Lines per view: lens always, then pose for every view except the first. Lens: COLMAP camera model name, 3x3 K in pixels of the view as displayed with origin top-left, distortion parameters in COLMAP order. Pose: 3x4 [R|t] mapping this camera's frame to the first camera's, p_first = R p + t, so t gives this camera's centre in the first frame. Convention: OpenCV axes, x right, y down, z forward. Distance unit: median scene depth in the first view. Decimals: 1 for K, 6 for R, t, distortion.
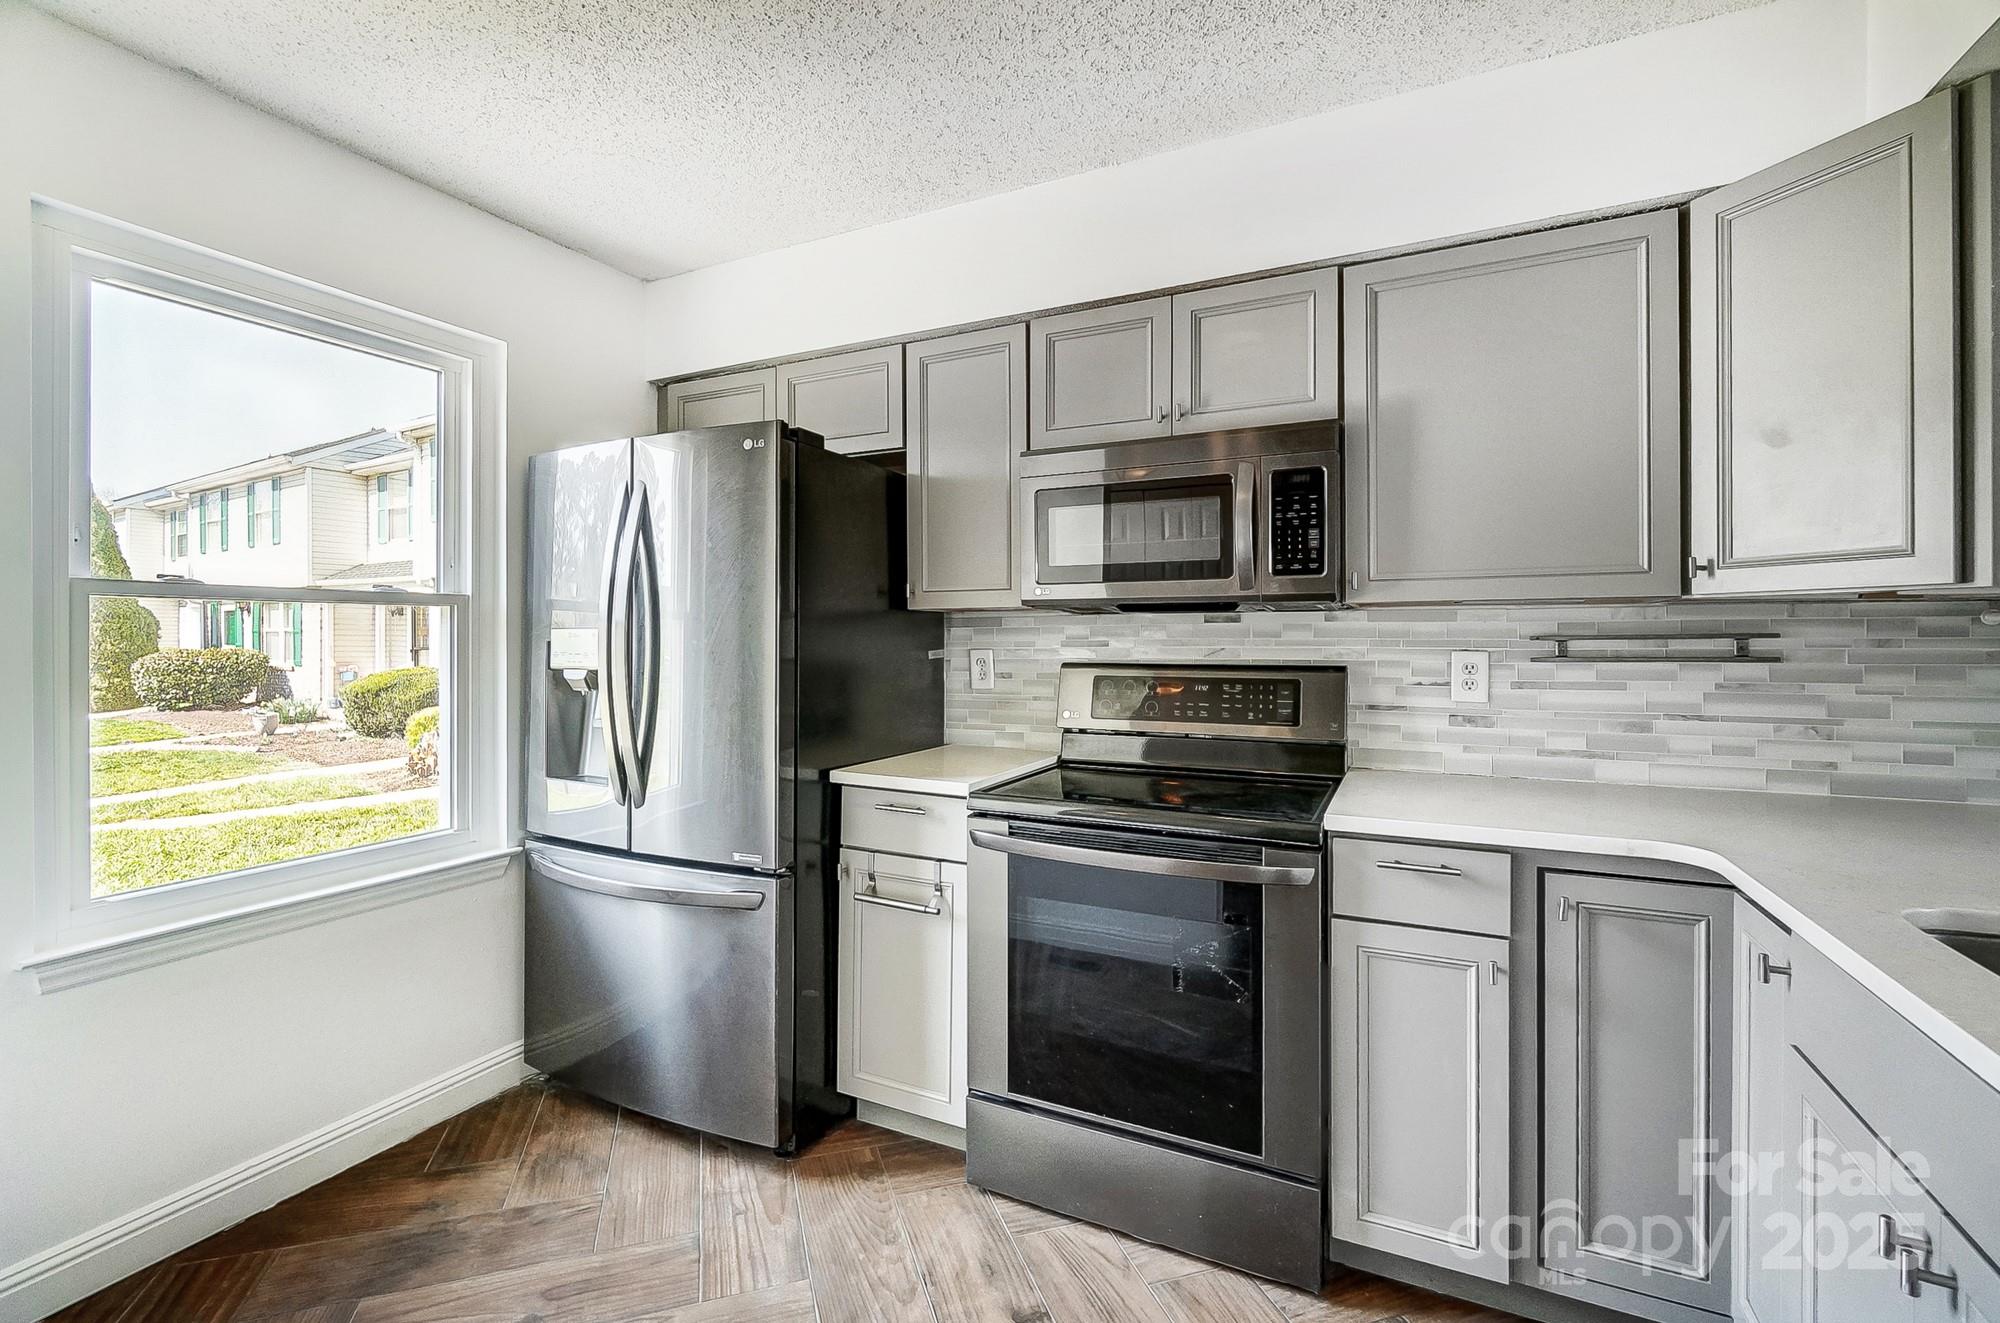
lens RADIAL K [[882.9, 0, 970.3], [0, 882.9, 630.7], [0, 0, 1]] dist [-0.048112, 0.015308]
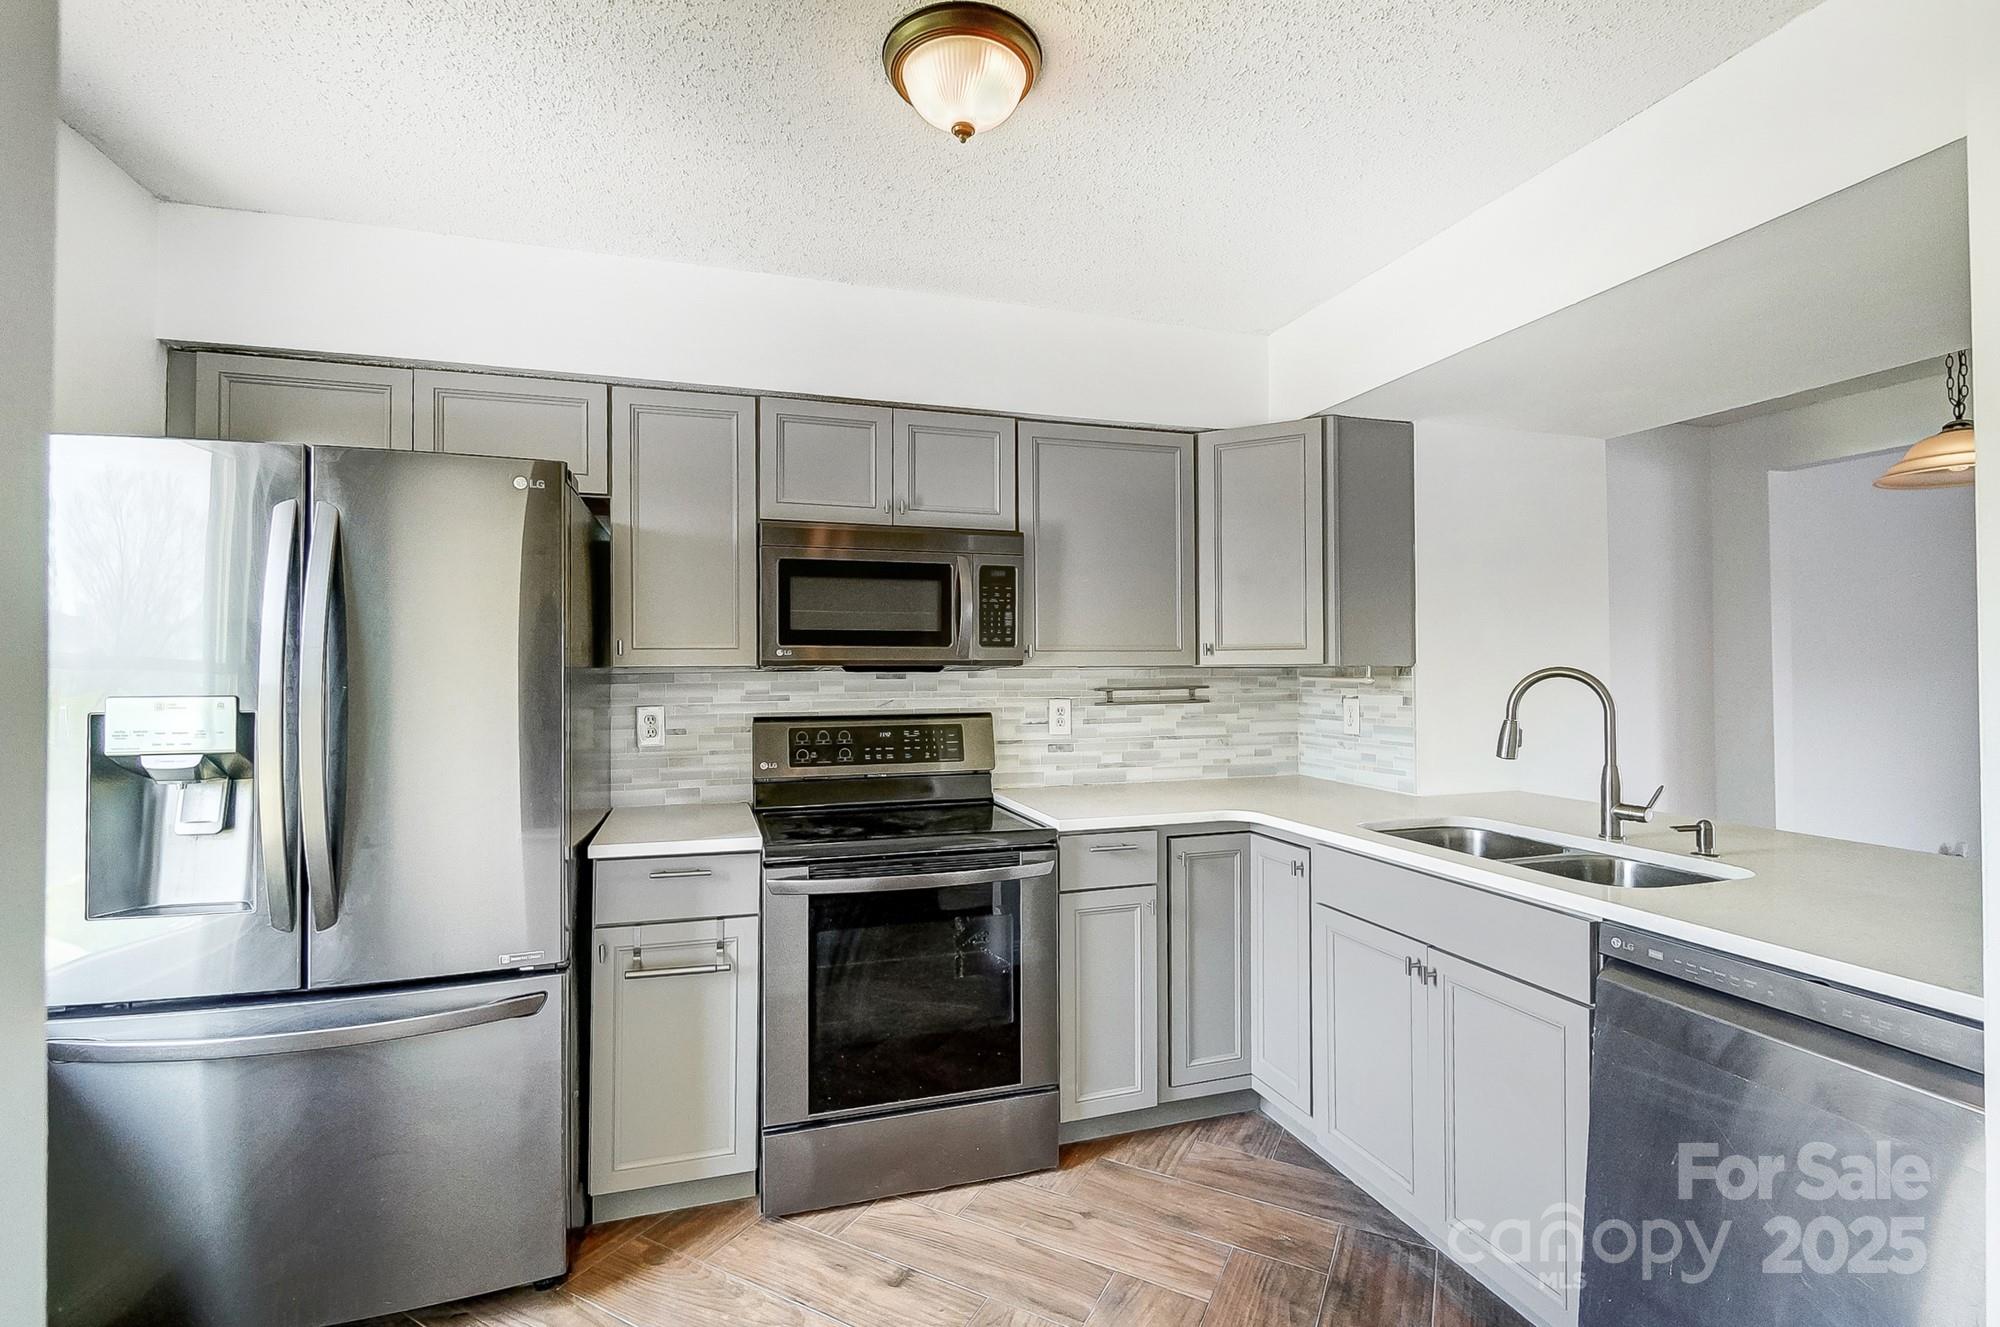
lens RADIAL K [[882.9, 0, 1013.3], [0, 882.9, 656.9], [0, 0, 1]] dist [-0.048112, 0.015308]
pose [[0.699329, 0.008881, 0.714745, -0.510686], [-0.000979, 0.999934, -0.011467, -0.029092], [-0.714800, 0.007319, 0.699291, 0.044554]]
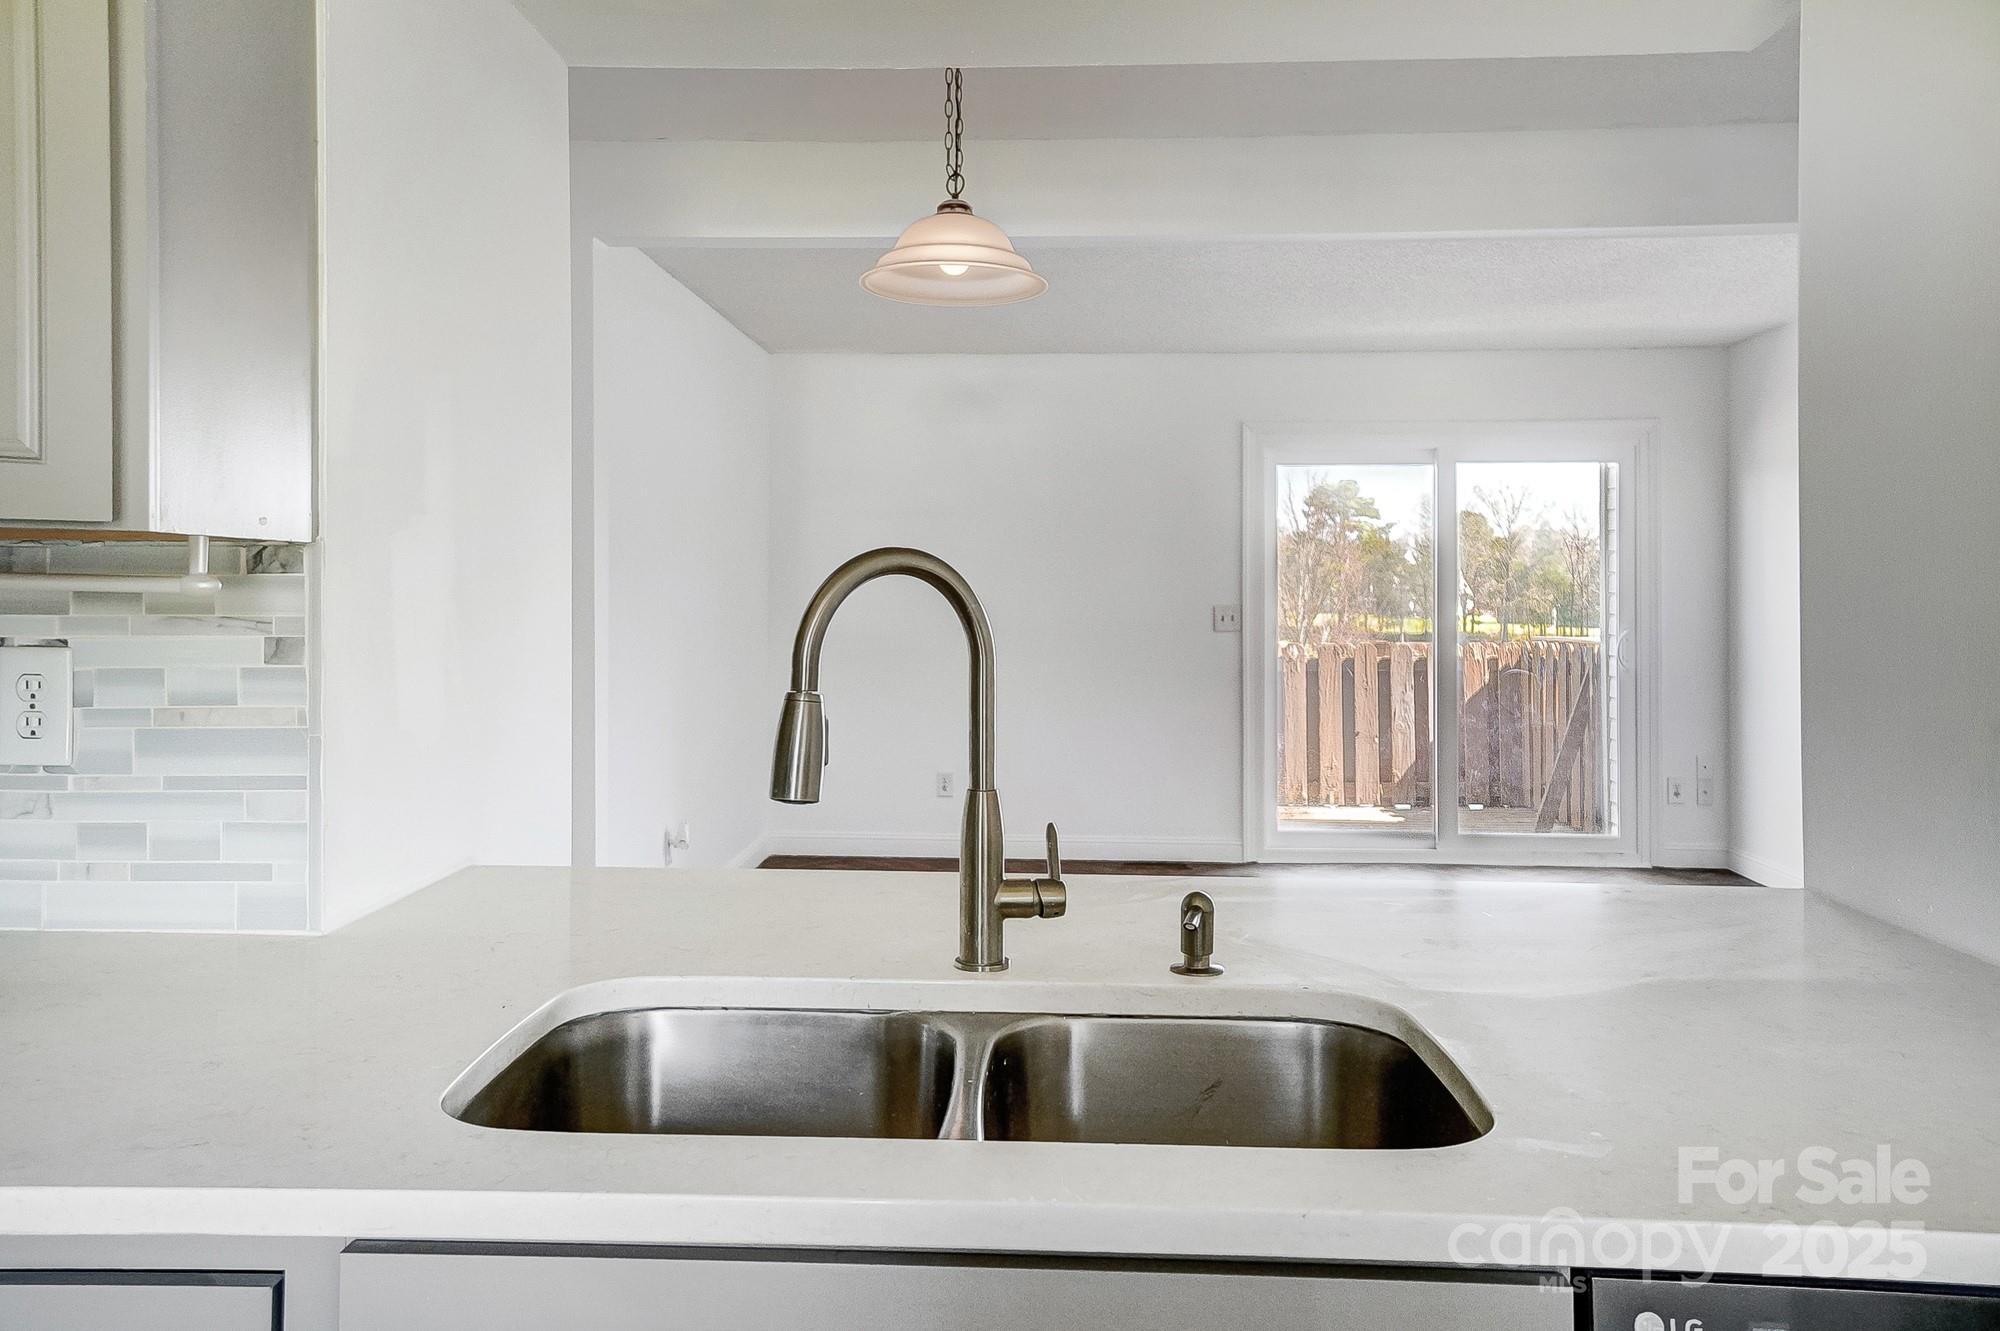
lens RADIAL K [[1539.5, 0, 988.0], [0, 1539.5, 588.2], [0, 0, 1]] dist [0.013697, 0.009823]
pose [[-0.403063, -0.000915, 0.915172, 0.020455], [-0.008004, 0.999965, -0.002525, -0.009251], [-0.915137, -0.008343, -0.403057, 0.545228]]
